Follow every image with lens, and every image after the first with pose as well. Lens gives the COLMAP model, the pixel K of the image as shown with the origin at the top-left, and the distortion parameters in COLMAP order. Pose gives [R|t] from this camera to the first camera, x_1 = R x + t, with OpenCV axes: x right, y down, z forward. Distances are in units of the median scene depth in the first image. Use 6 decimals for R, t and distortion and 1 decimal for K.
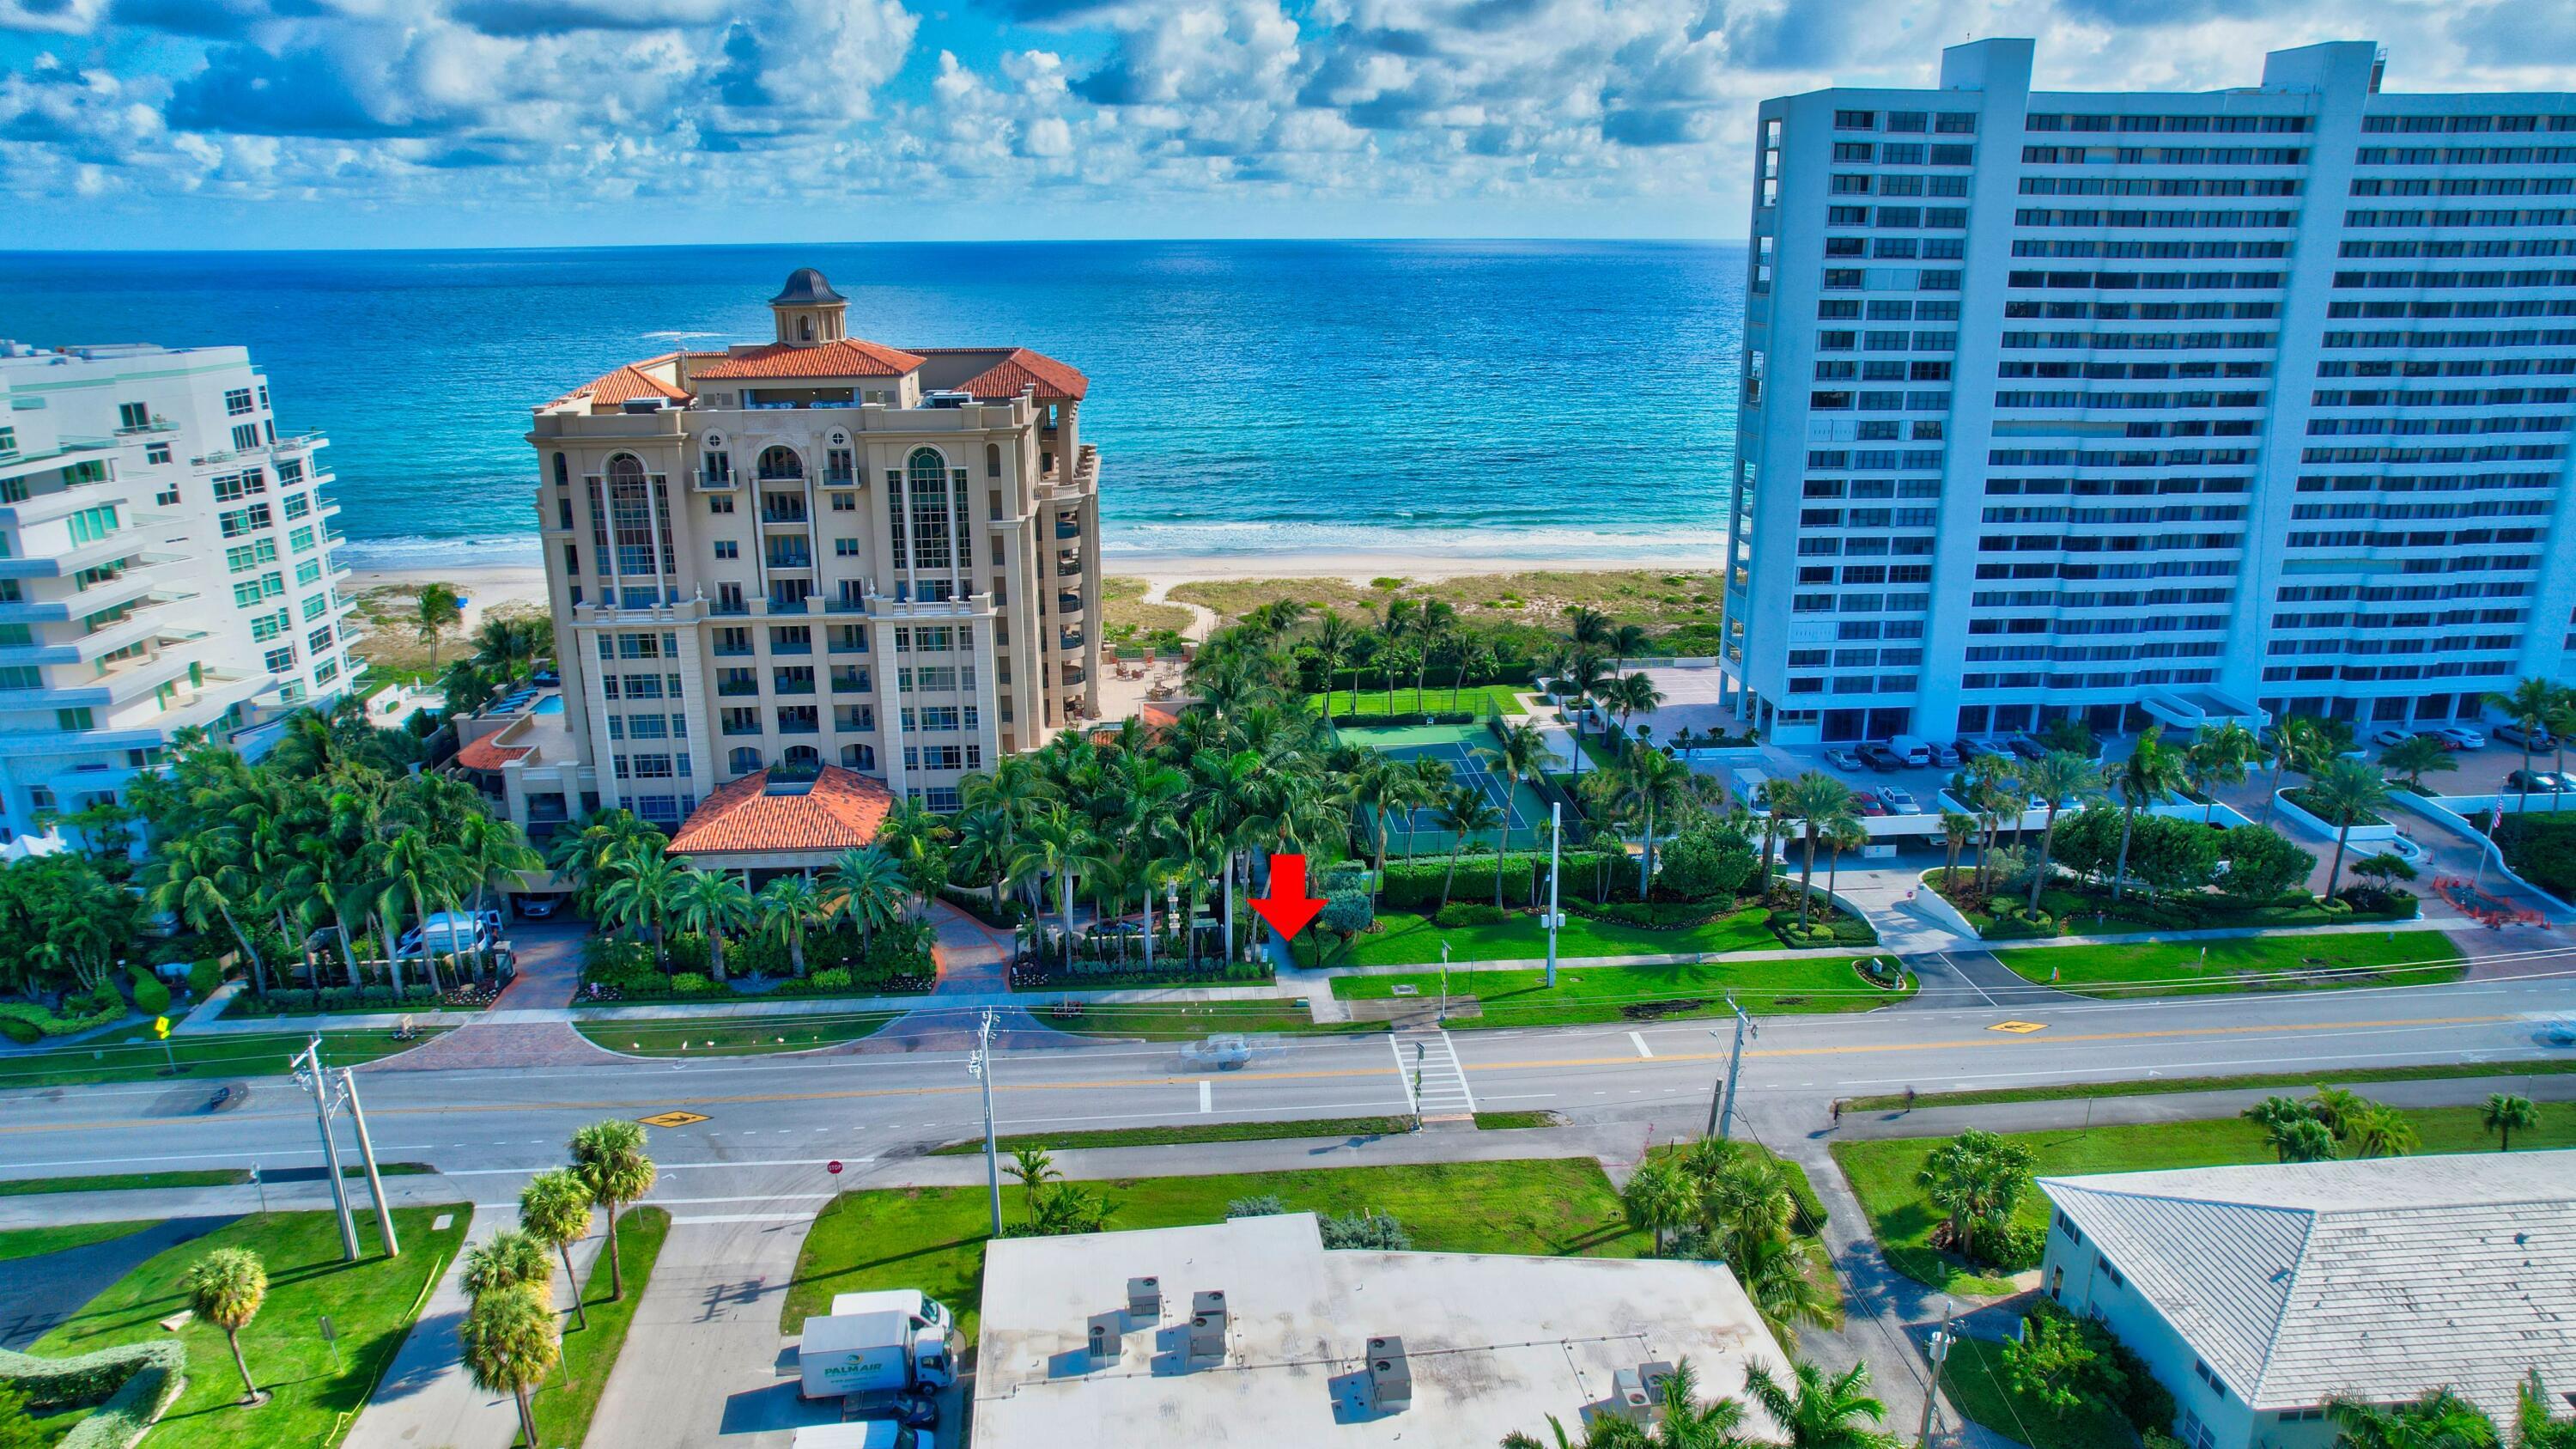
lens RADIAL K [[1693.6, 0, 1288.0], [0, 1693.6, 724.5], [0, 0, 1]] dist [-0.094052, 0.092706]
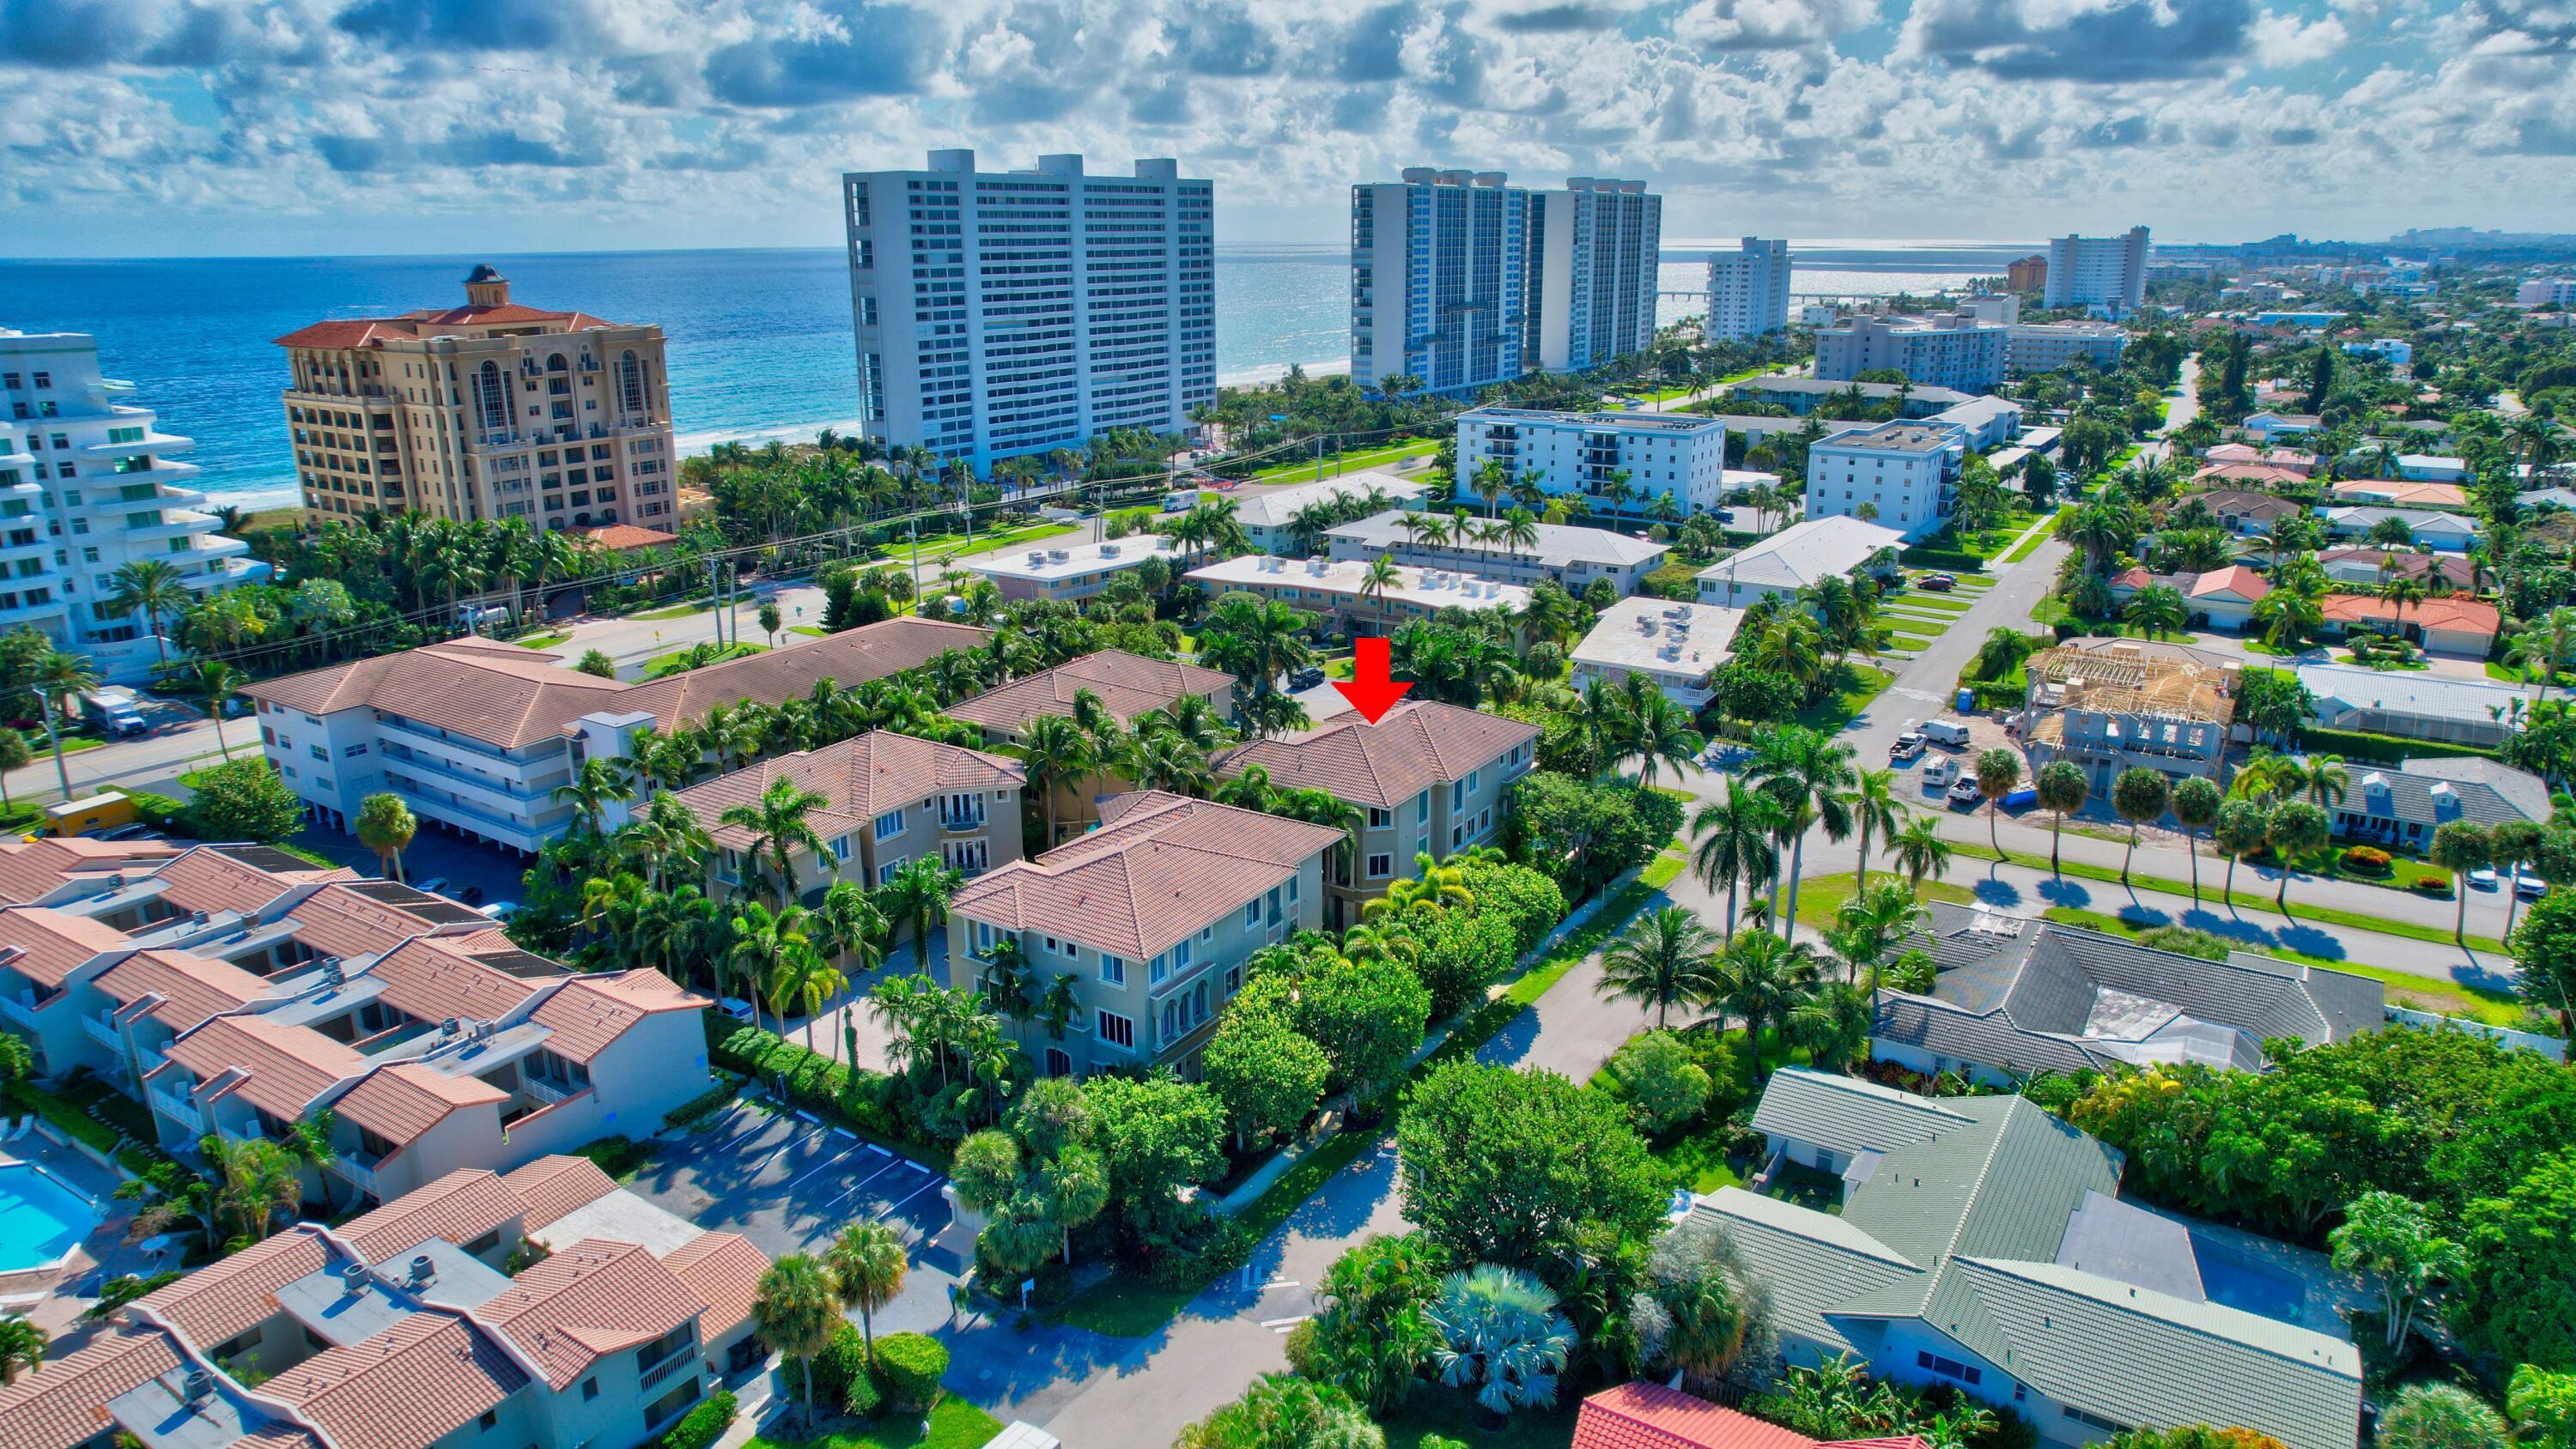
lens RADIAL K [[1693.1, 0, 1288.0], [0, 1693.1, 724.5], [0, 0, 1]] dist [-0.094052, 0.092706]
pose [[0.643803, -0.222115, 0.732245, -1.144165], [0.241998, 0.966929, 0.080534, 0.268715], [-0.725917, 0.125354, 0.676263, -0.769625]]
